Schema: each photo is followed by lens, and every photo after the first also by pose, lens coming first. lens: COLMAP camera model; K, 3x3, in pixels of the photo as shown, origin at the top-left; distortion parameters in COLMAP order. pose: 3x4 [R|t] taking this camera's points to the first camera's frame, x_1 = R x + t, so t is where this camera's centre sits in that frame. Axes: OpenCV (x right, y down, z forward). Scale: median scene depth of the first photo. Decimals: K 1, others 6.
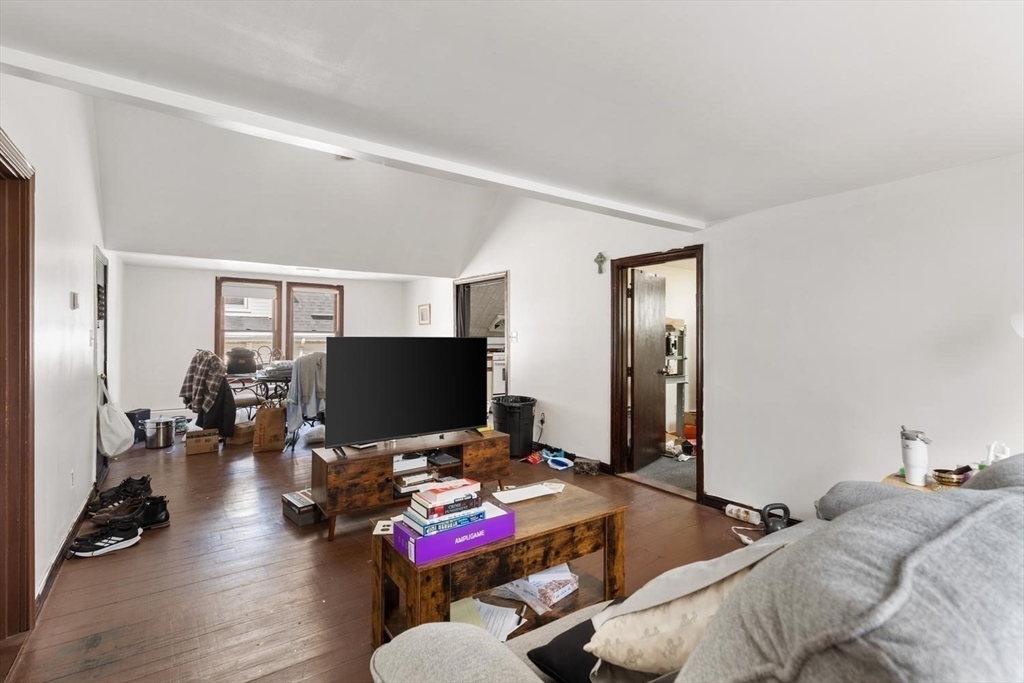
lens RADIAL K [[472.3, 0, 507.5], [0, 472.3, 337.2], [0, 0, 1]] dist [0.021901, 0.000090]
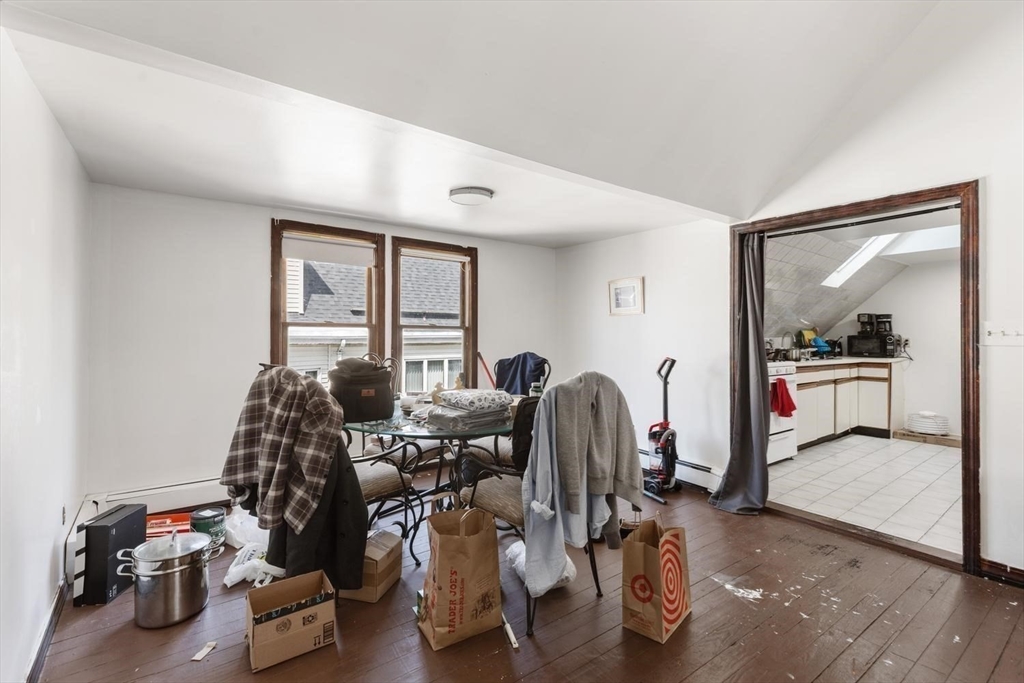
lens RADIAL K [[472.3, 0, 515.3], [0, 472.3, 342.2], [0, 0, 1]] dist [0.021901, 0.000090]
pose [[0.999756, -0.004783, 0.021562, -0.454195], [0.004627, 0.999963, 0.007285, 0.004610], [-0.021596, -0.007184, 0.999741, 0.603111]]
